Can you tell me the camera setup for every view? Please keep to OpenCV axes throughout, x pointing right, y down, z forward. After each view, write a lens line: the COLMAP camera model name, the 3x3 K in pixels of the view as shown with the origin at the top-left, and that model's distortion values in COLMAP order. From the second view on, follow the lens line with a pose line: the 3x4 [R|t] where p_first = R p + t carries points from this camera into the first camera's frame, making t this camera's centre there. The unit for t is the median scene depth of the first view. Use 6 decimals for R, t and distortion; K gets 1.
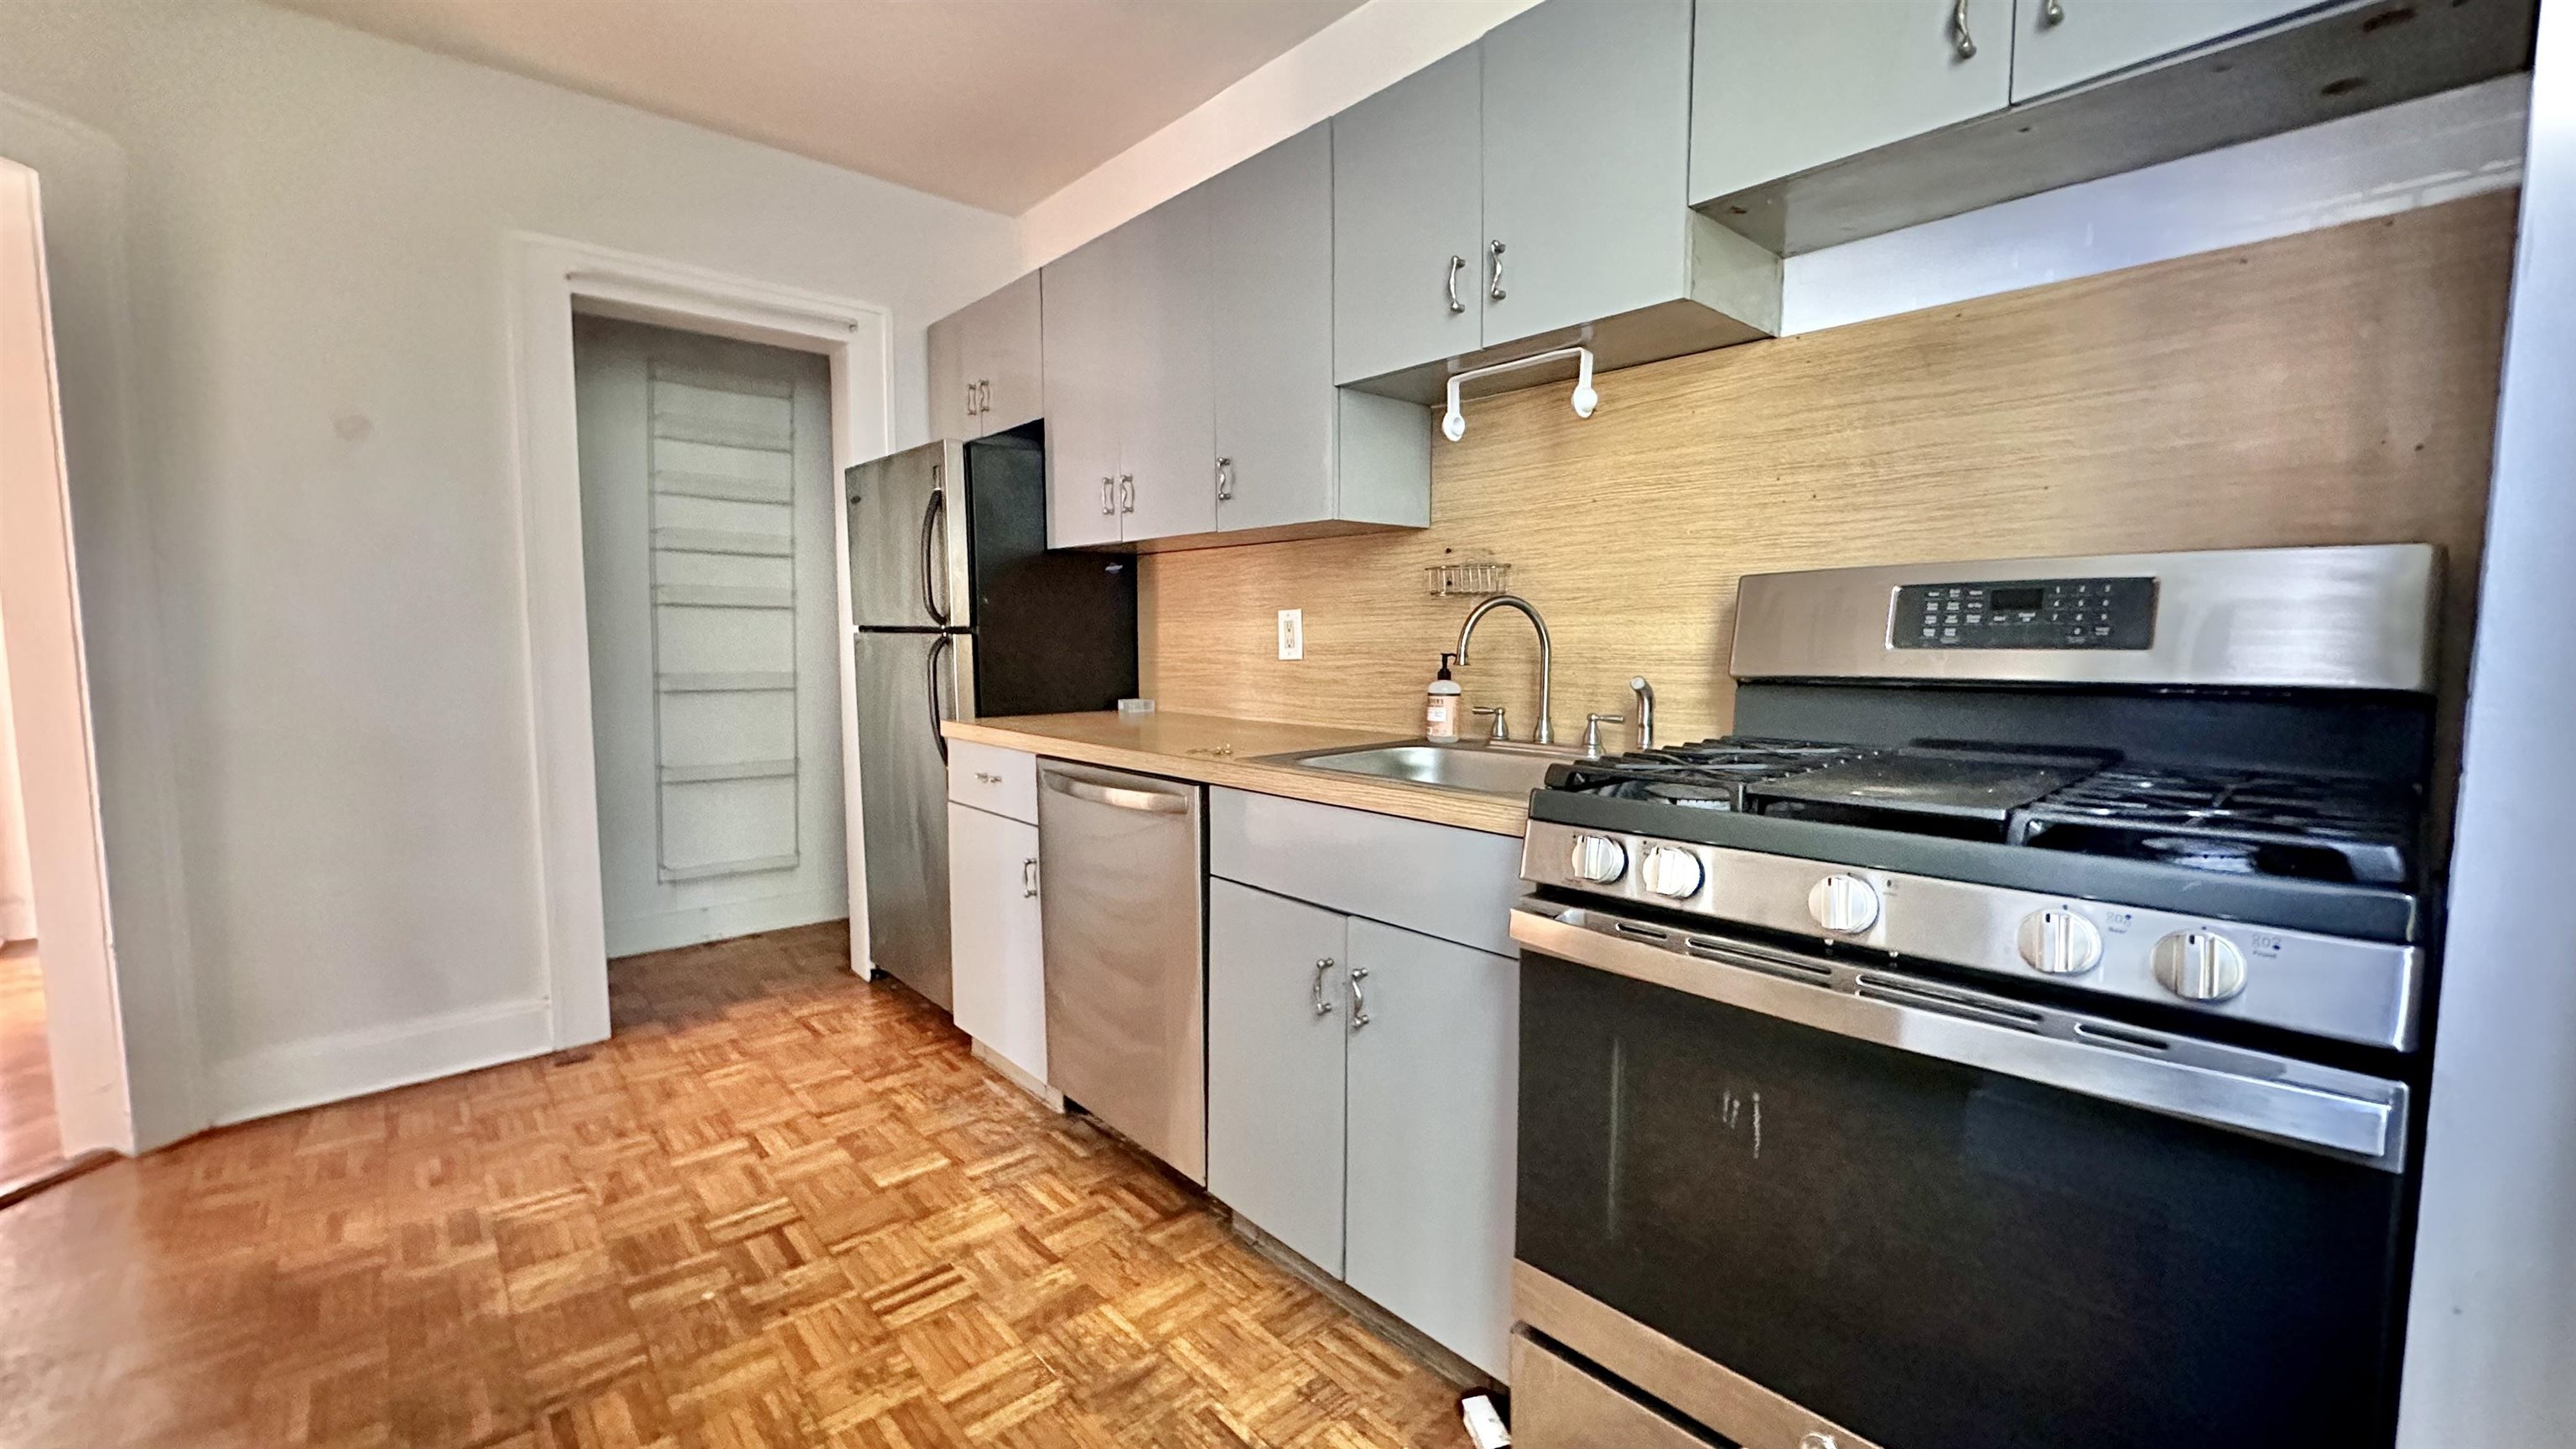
lens RADIAL K [[1030.7, 0, 1285.3], [0, 1030.7, 724.6], [0, 0, 1]] dist [-0.001951, -0.000367]
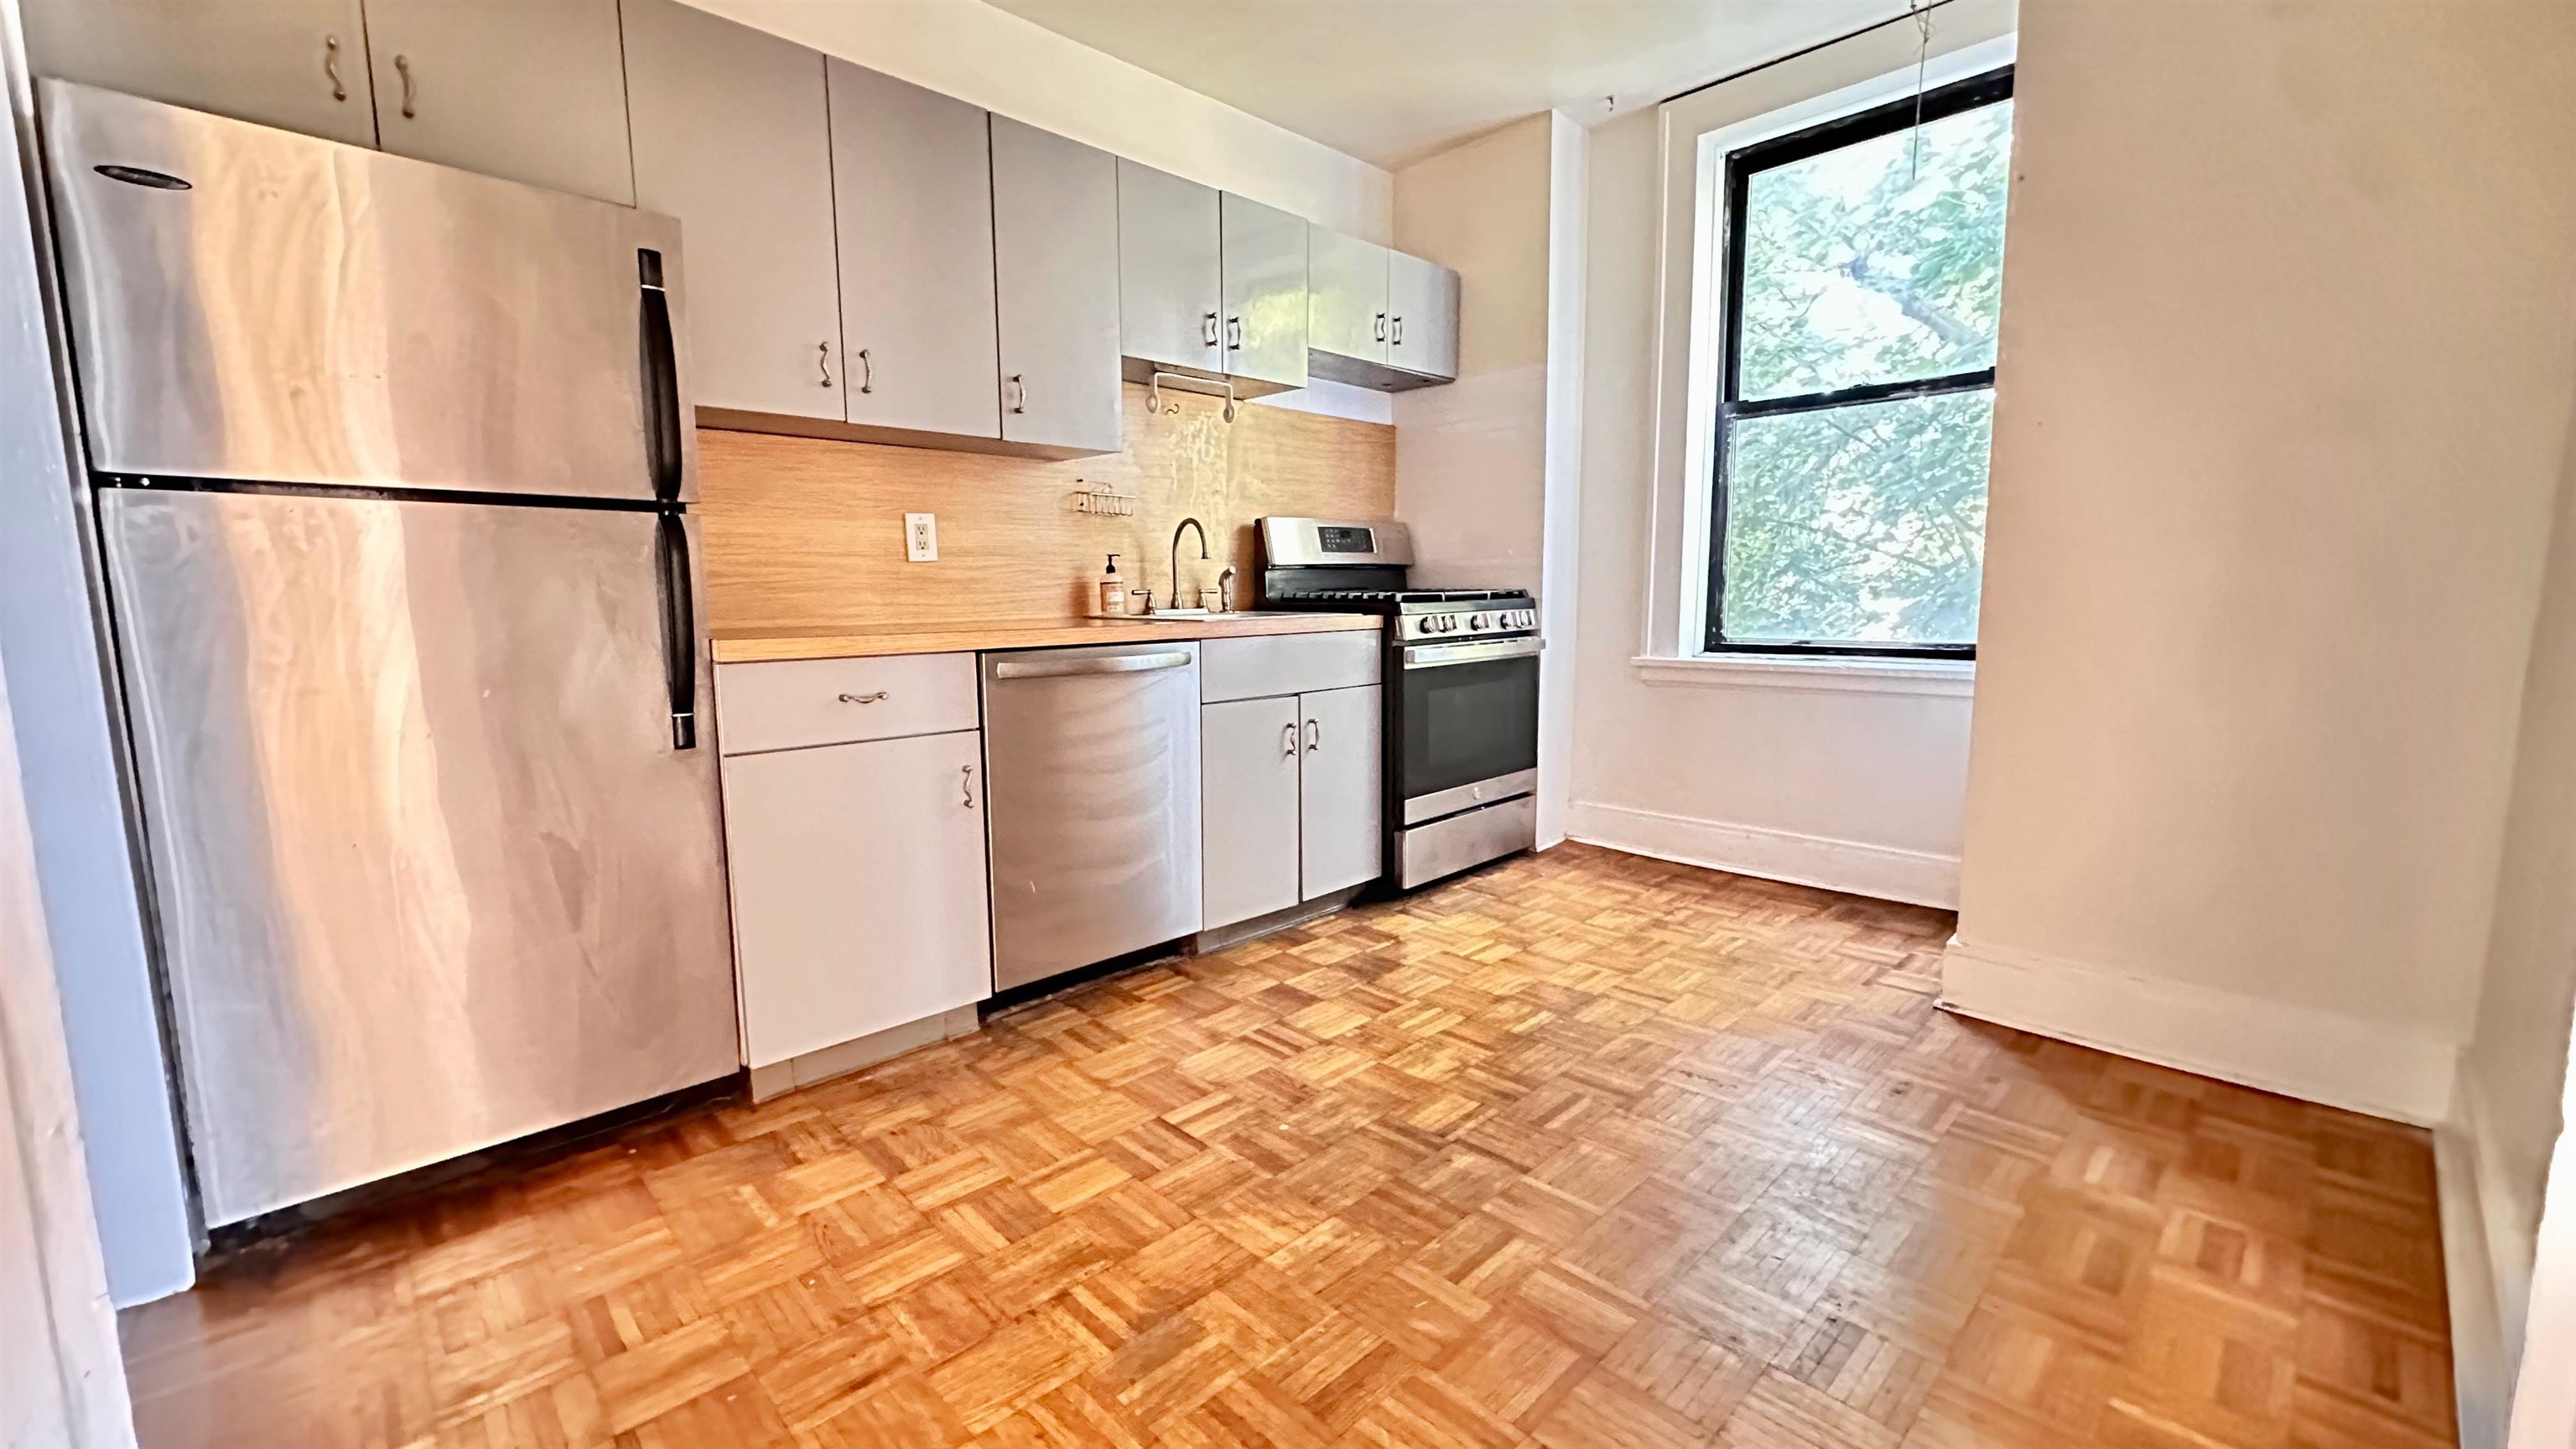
lens RADIAL K [[1030.7, 0, 1285.3], [0, 1030.7, 724.6], [0, 0, 1]] dist [-0.001951, -0.000367]
pose [[-0.044670, -0.134079, 0.989963, -1.190914], [0.095026, 0.985889, 0.137815, -0.008785], [-0.994472, 0.100229, -0.031299, 0.748104]]
